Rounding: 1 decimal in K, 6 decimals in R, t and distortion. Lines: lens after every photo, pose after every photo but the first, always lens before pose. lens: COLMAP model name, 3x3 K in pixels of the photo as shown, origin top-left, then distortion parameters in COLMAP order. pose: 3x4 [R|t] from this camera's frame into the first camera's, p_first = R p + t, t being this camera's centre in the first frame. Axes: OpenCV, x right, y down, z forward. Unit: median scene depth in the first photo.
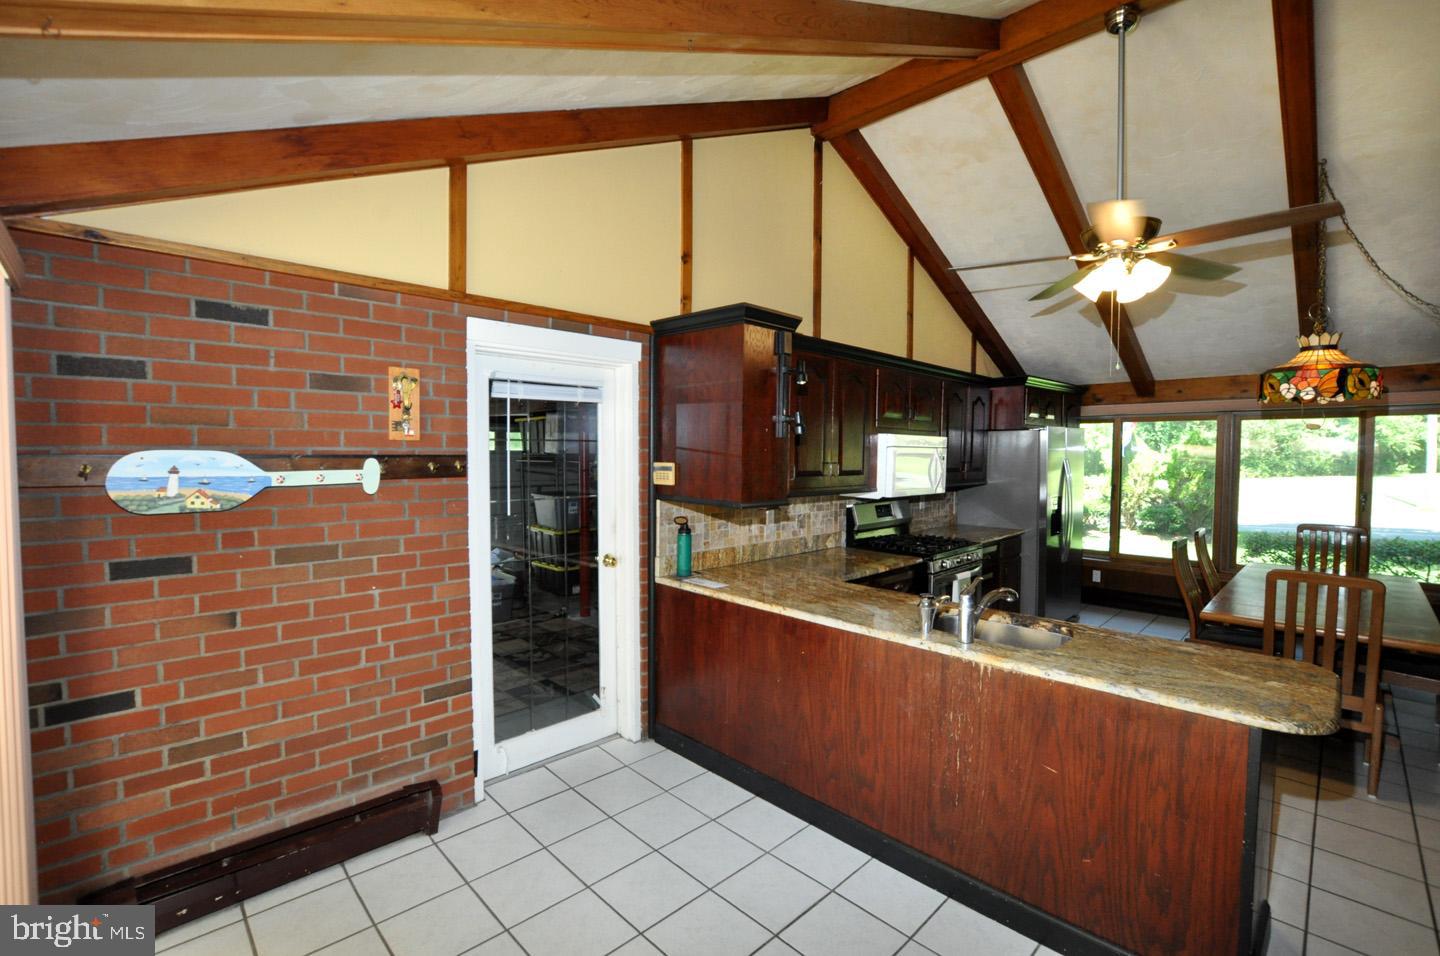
lens RADIAL K [[625.3, 0, 720.9], [0, 625.3, 482.1], [0, 0, 1]] dist [-0.000879, -0.000045]
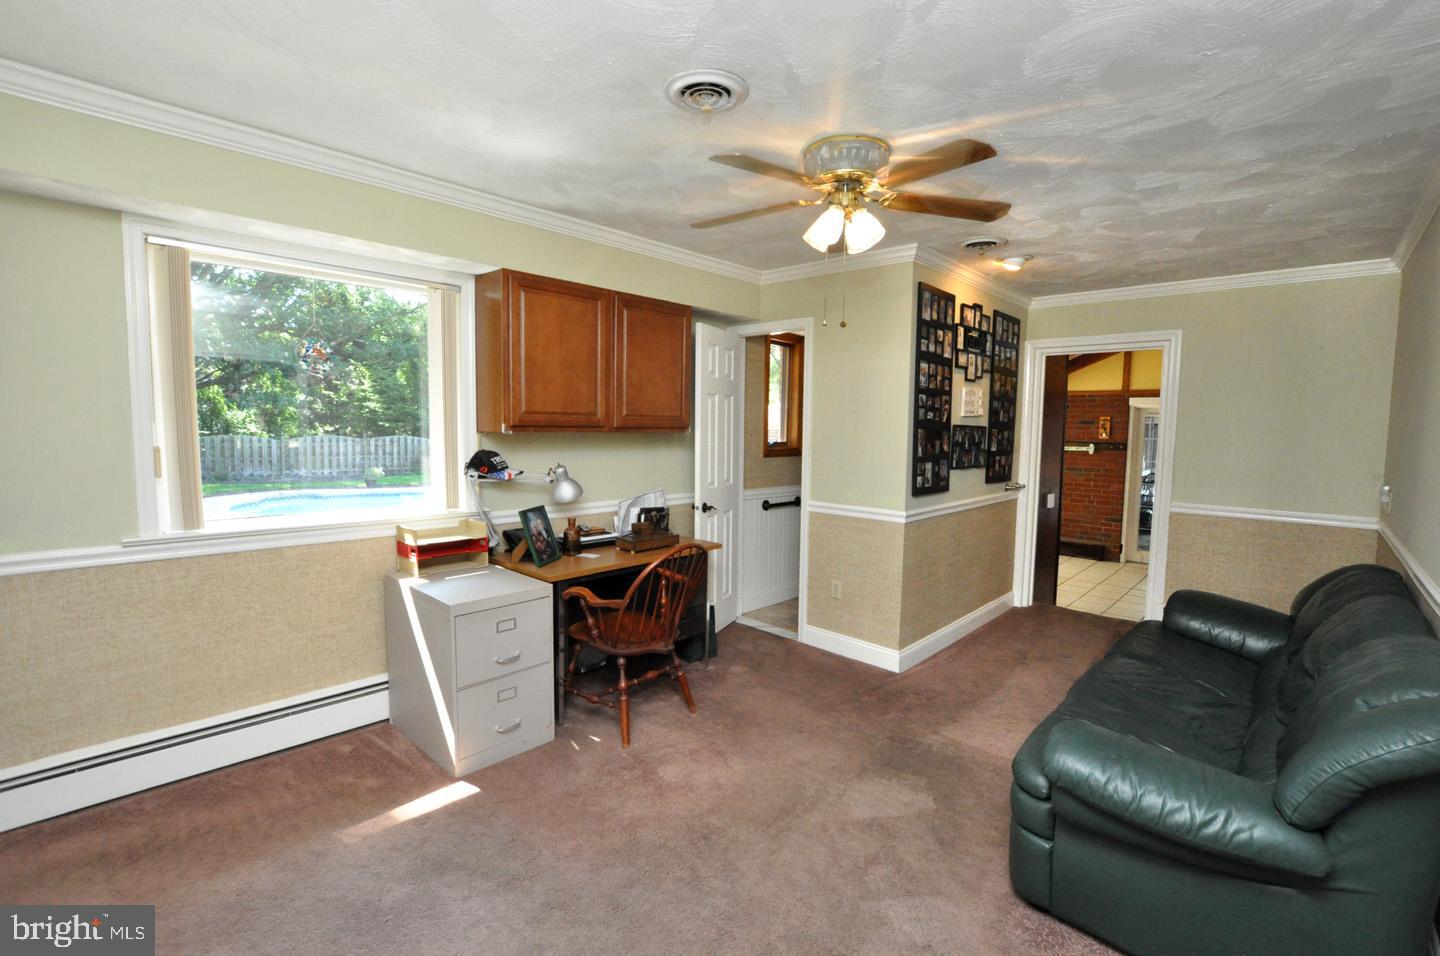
lens RADIAL K [[625.3, 0, 720.8], [0, 625.3, 477.9], [0, 0, 1]] dist [-0.000879, -0.000045]
pose [[0.043807, 0.064268, -0.996971, 2.652139], [-0.060436, 0.996272, 0.061567, 0.057536], [0.997210, 0.057556, 0.047527, -1.130268]]
